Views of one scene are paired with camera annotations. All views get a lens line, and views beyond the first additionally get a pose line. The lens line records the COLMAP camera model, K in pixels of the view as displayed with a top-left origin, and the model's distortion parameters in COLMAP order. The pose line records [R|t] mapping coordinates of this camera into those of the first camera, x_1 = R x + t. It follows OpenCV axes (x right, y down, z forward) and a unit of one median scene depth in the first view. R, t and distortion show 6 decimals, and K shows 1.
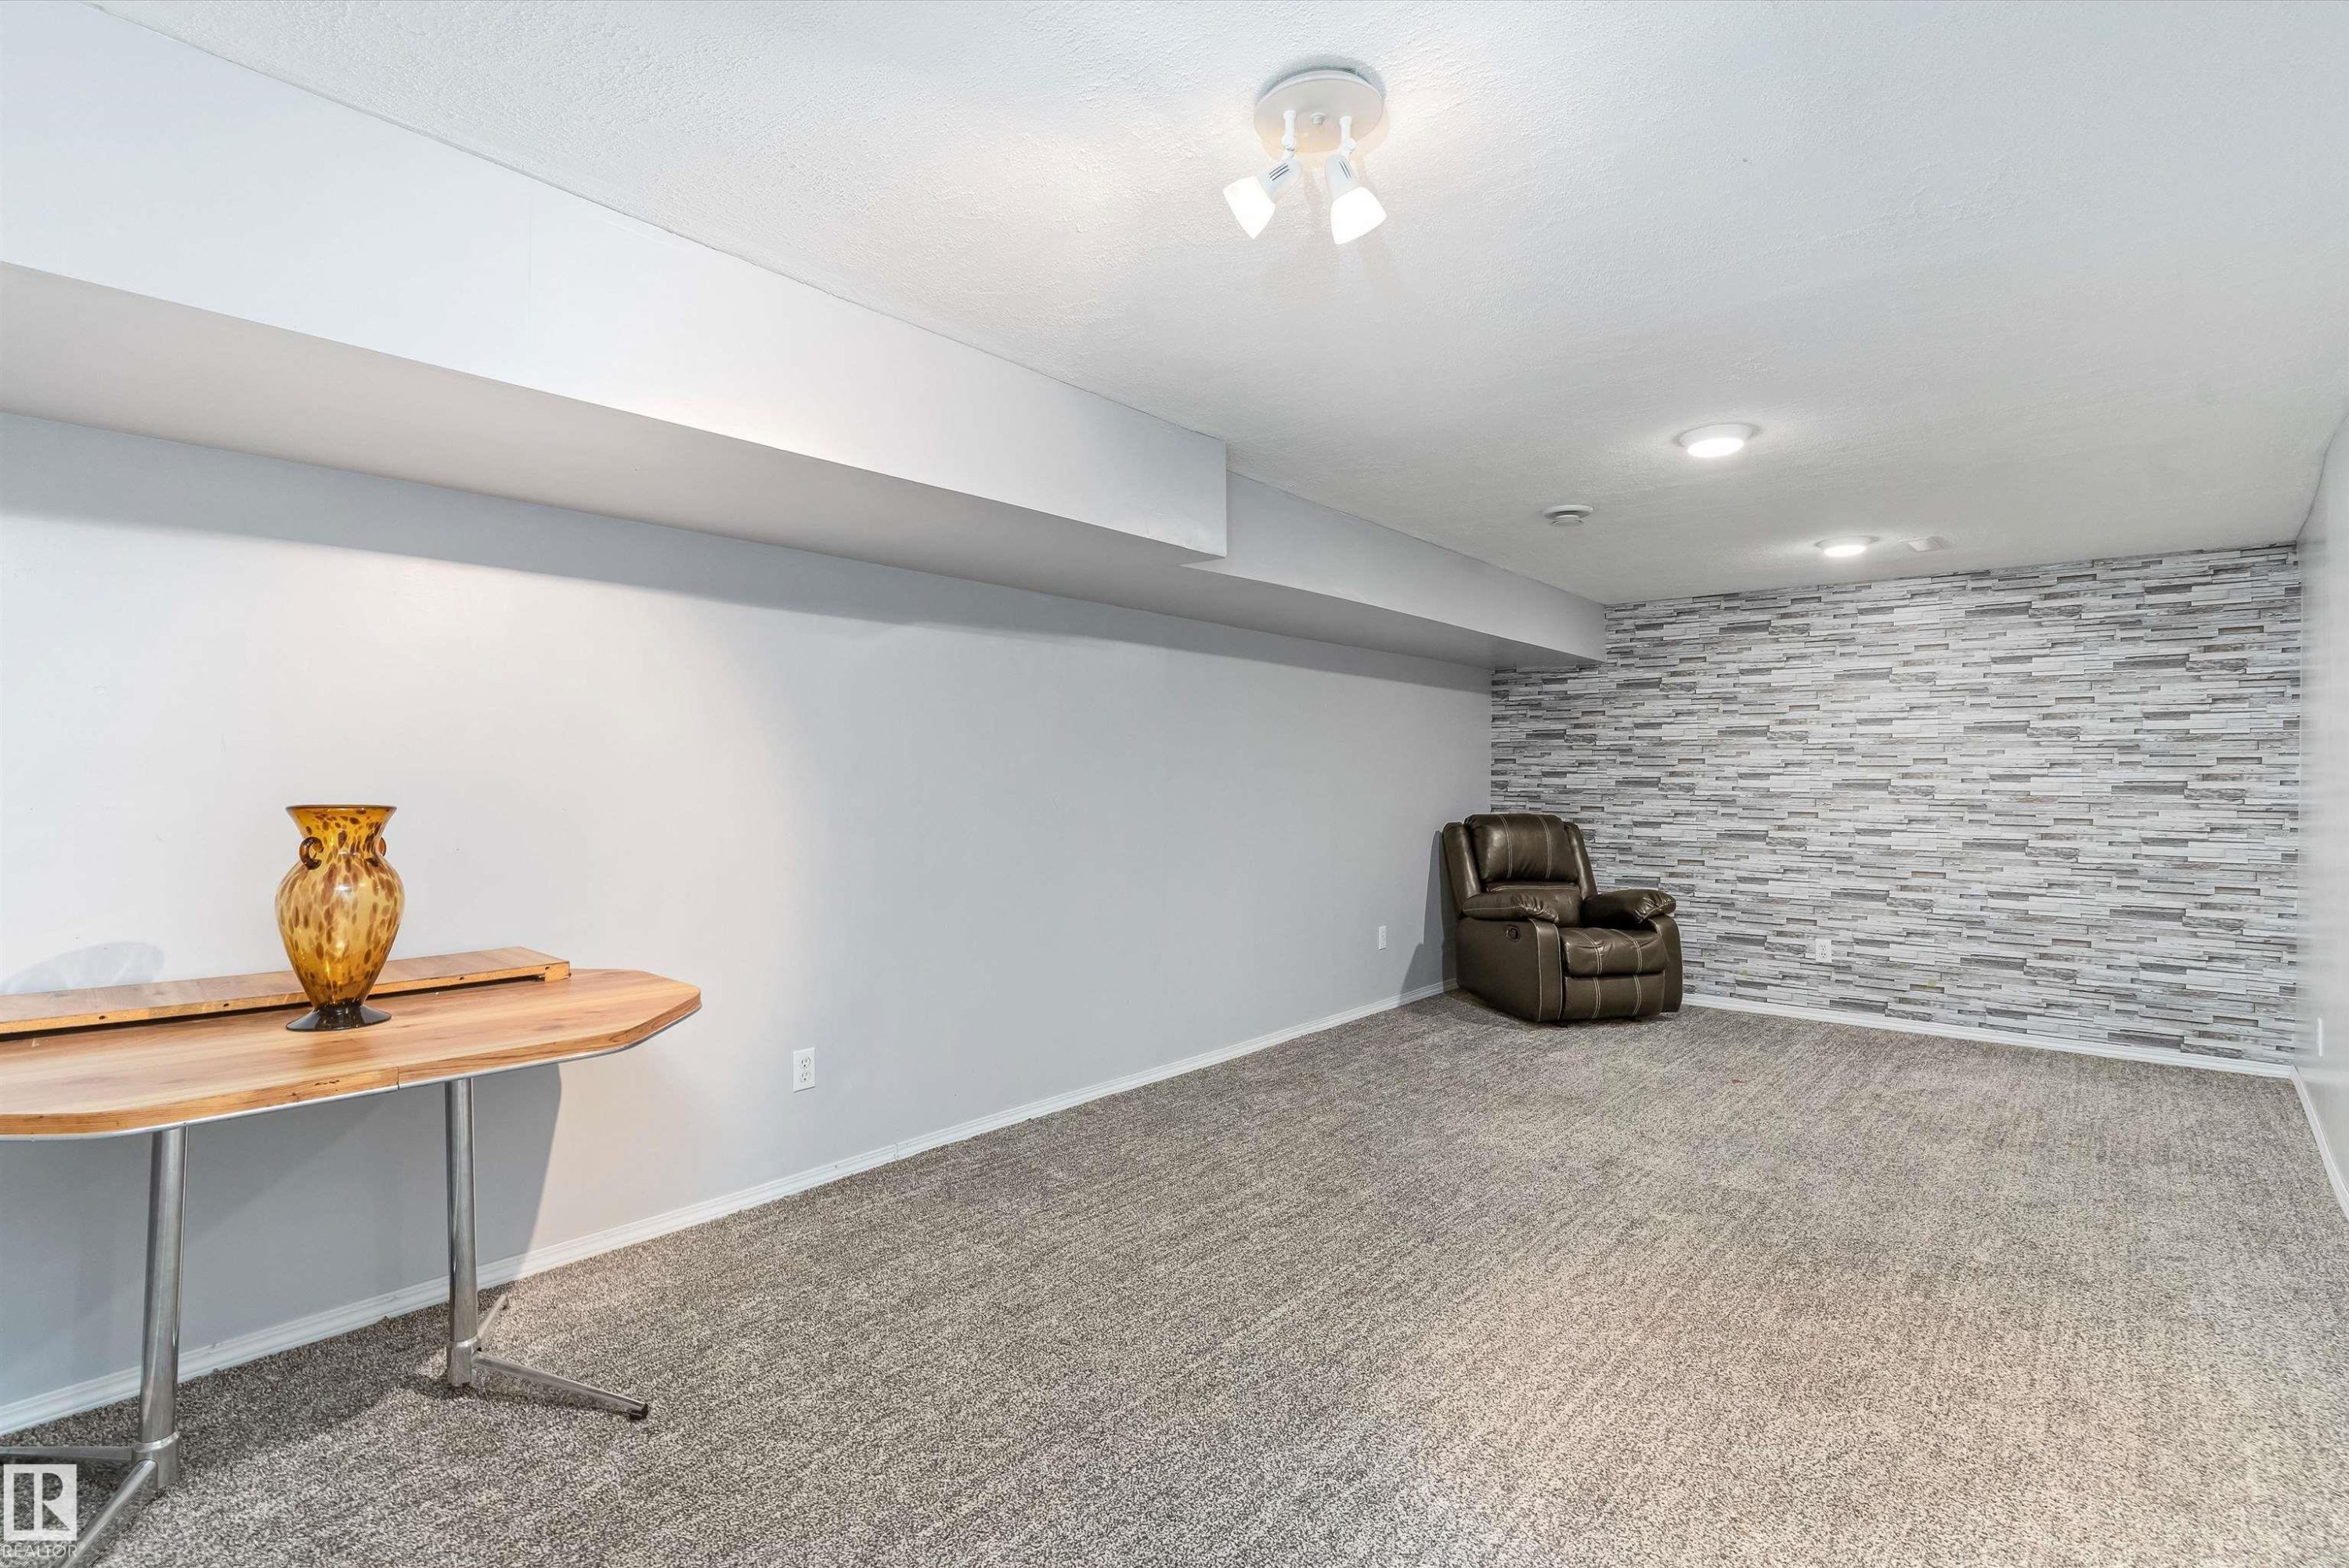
lens RADIAL K [[1120.6, 0, 1174.5], [0, 1120.6, 784.0], [0, 0, 1]] dist [0.001024, -0.000292]
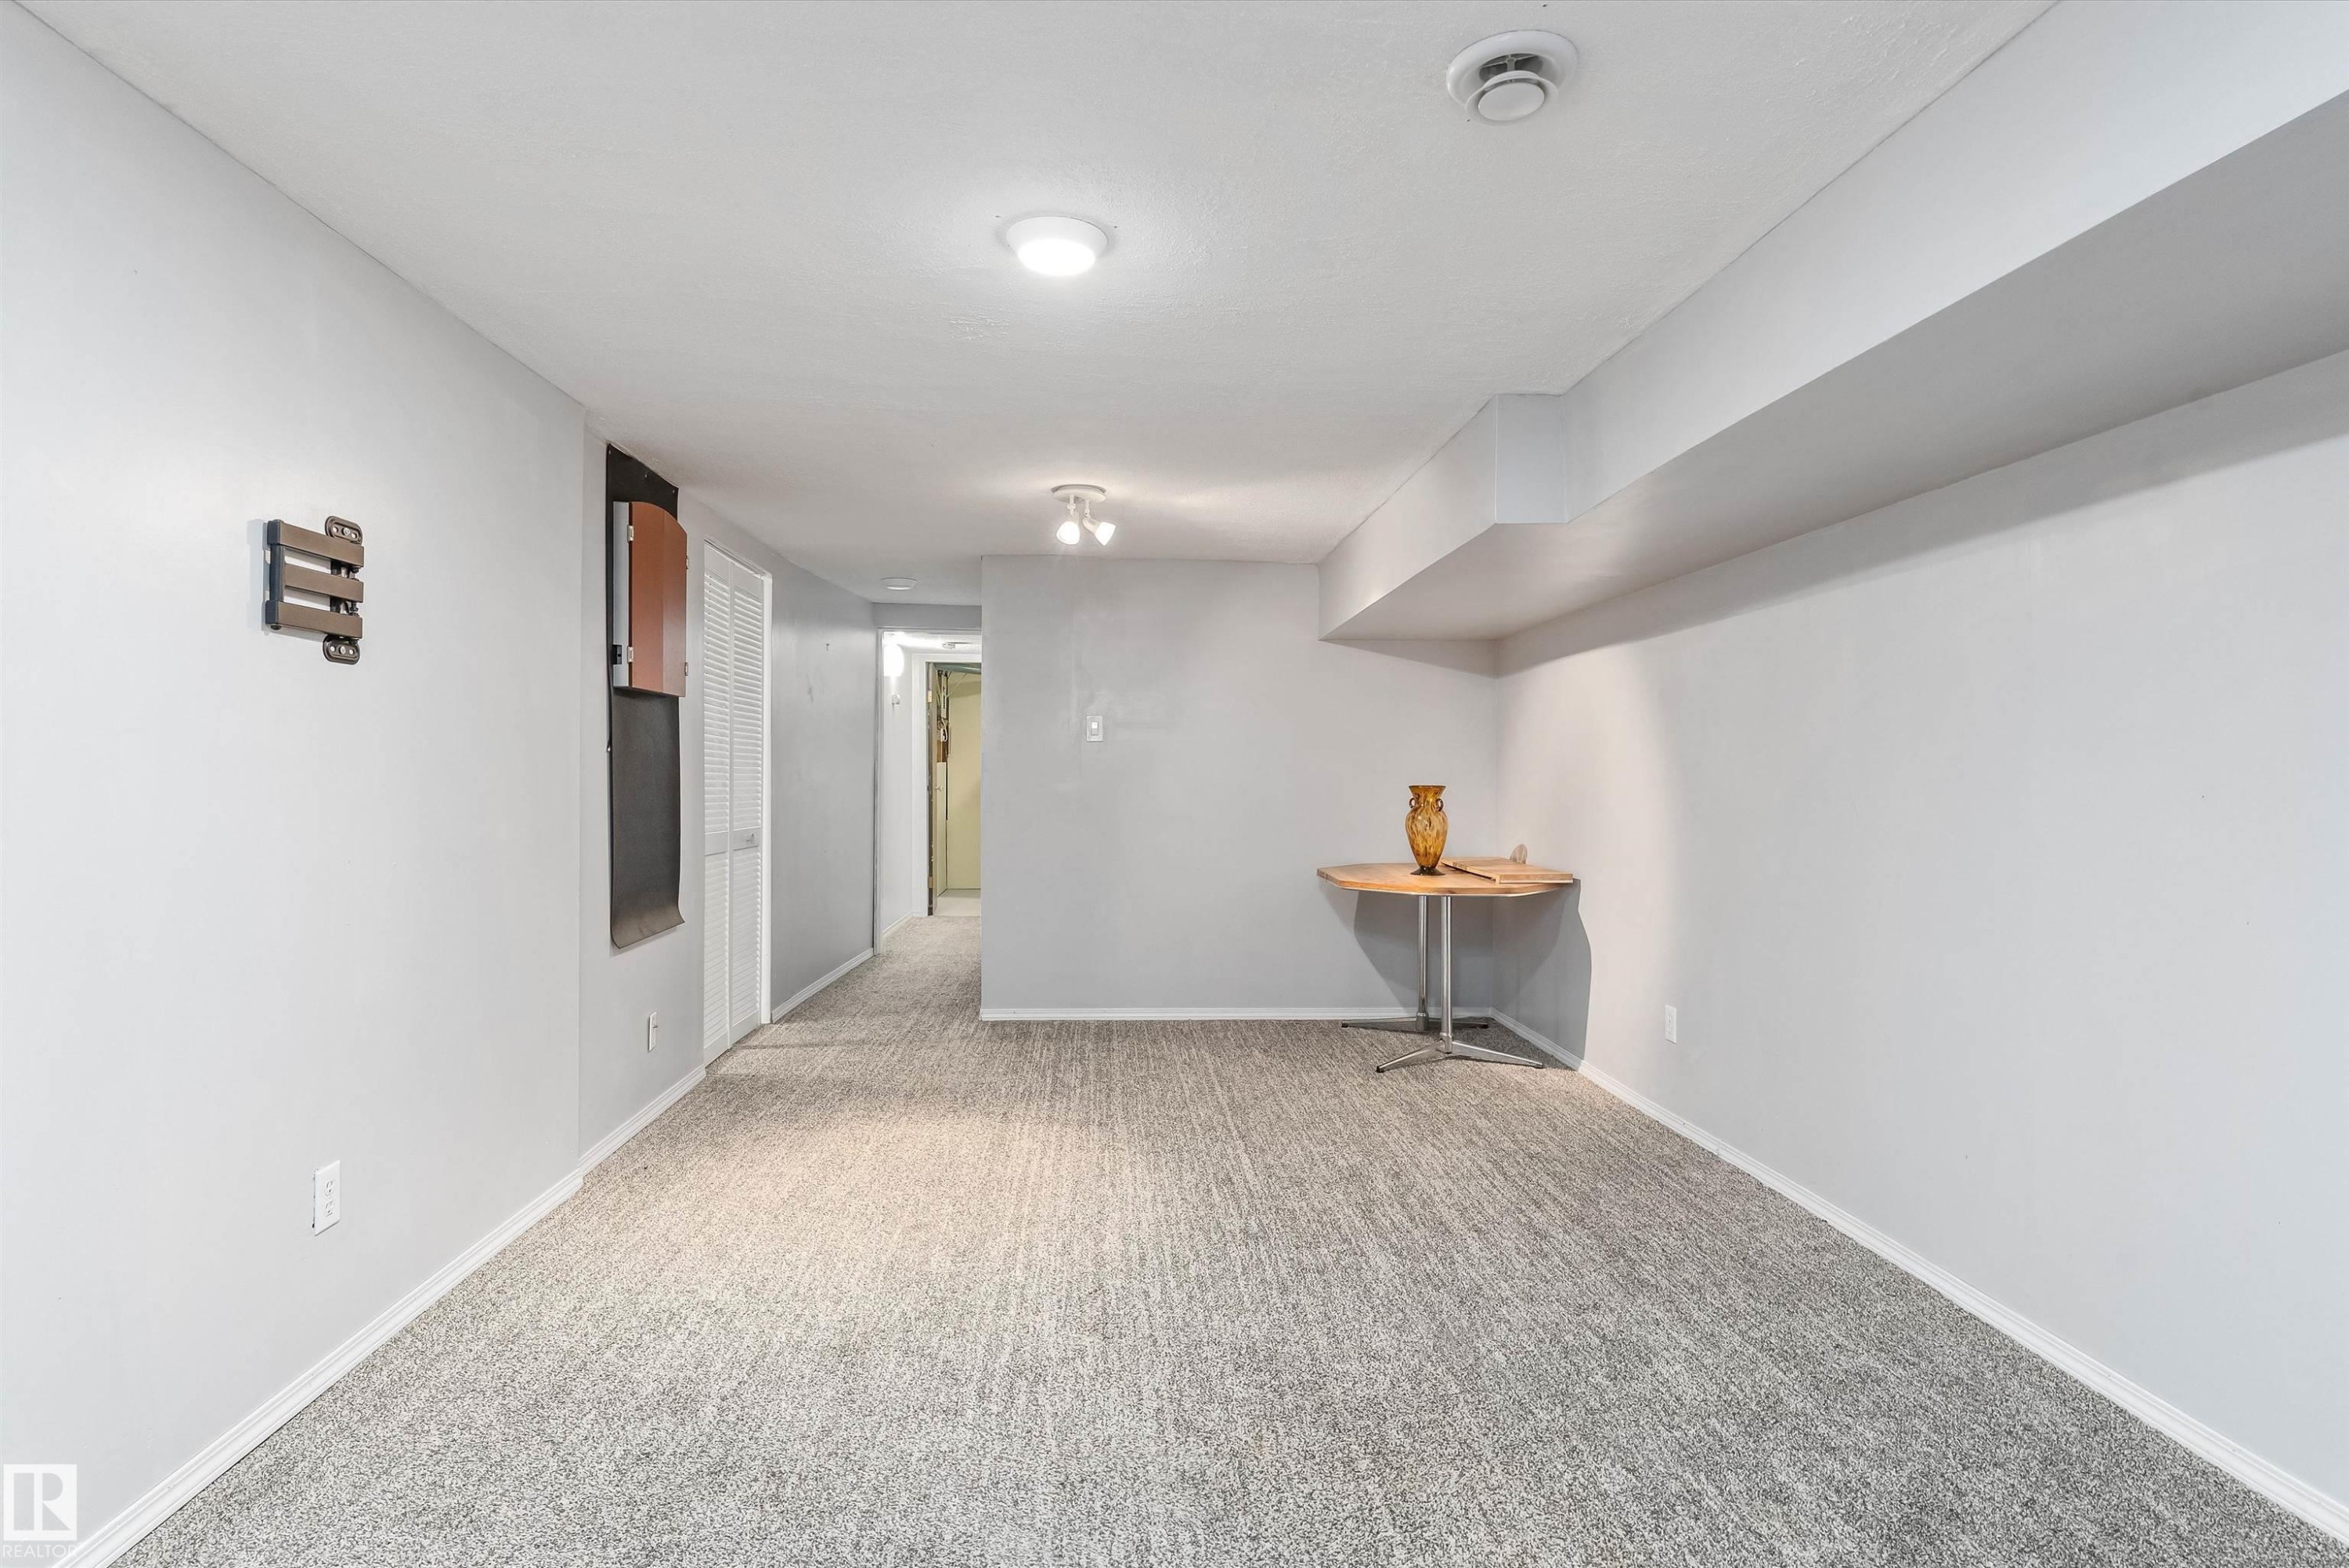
lens RADIAL K [[1194.1, 0, 1174.5], [0, 1194.1, 784.0], [0, 0, 1]] dist [-0.014518, 0.007964]
pose [[-0.717406, 0.004946, -0.696638, 0.915342], [-0.002912, 0.999945, 0.010098, -0.006549], [0.696649, 0.009273, -0.717352, 1.546263]]
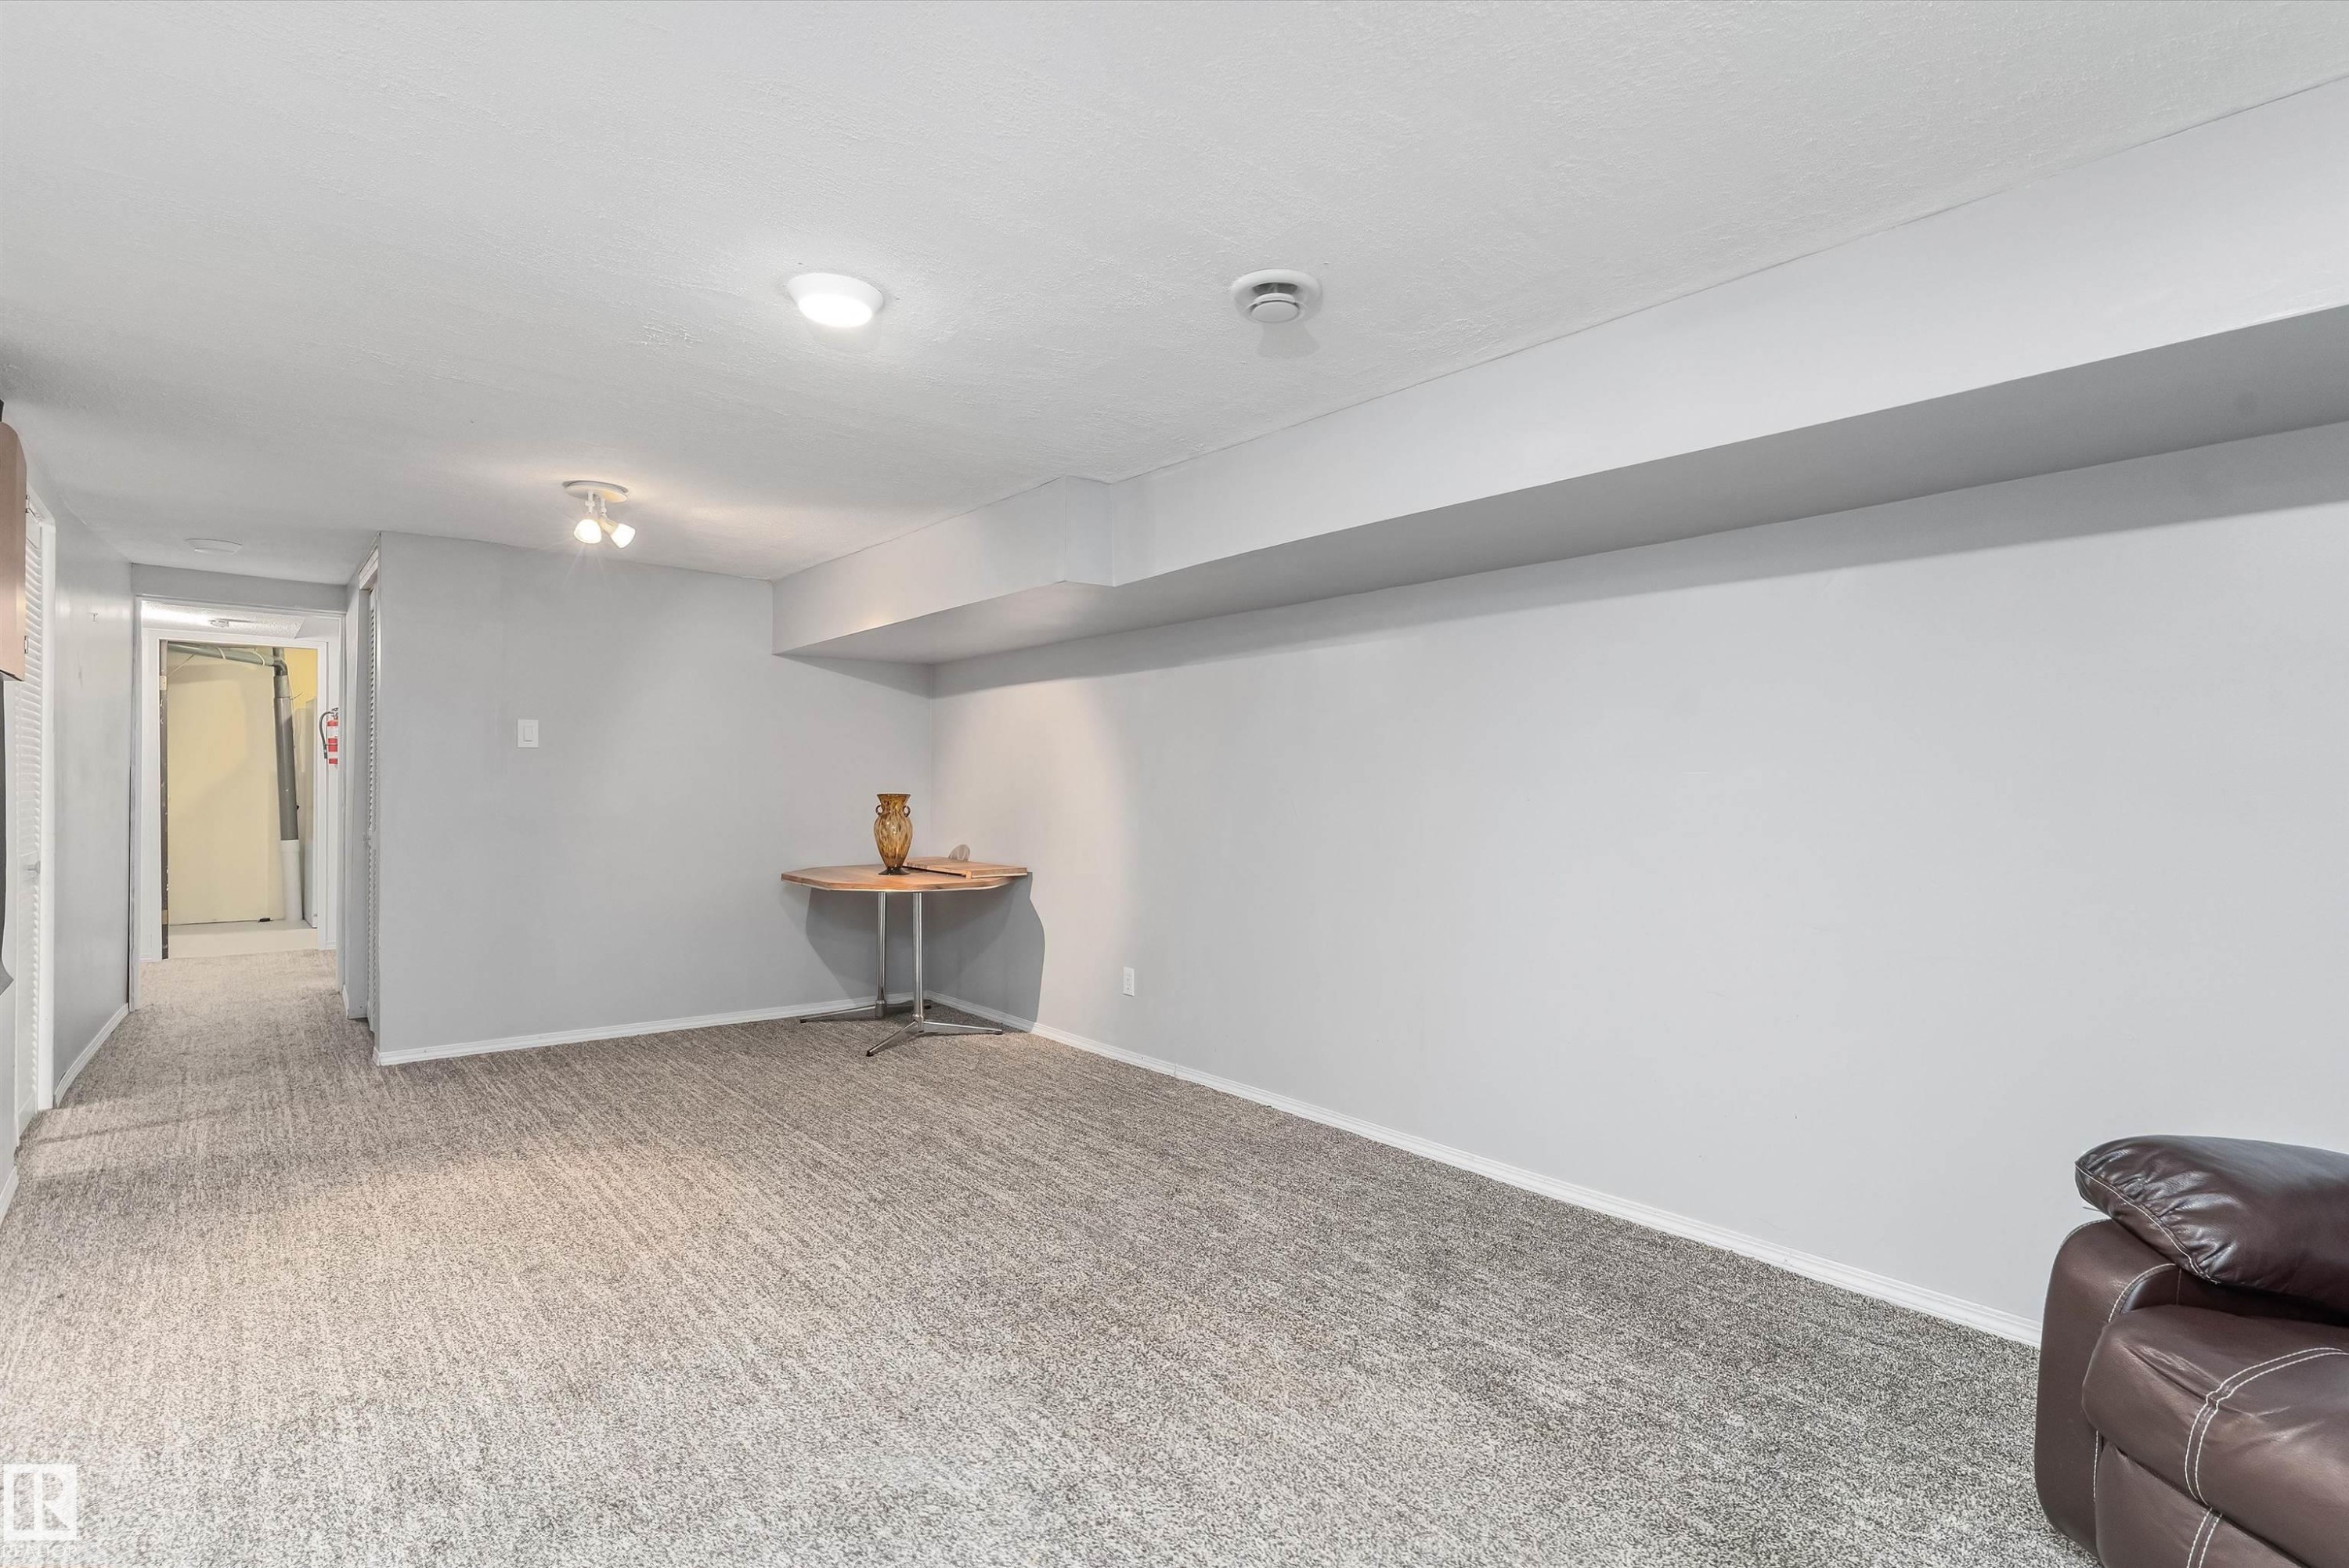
lens RADIAL K [[1132.7, 0, 1174.5], [0, 1132.7, 784.0], [0, 0, 1]] dist [-0.002317, 0.000228]
pose [[-0.175581, -0.001005, -0.984464, 1.150360], [-0.006868, 0.999976, 0.000204, -0.007664], [0.984441, 0.006797, -0.175584, 1.337033]]
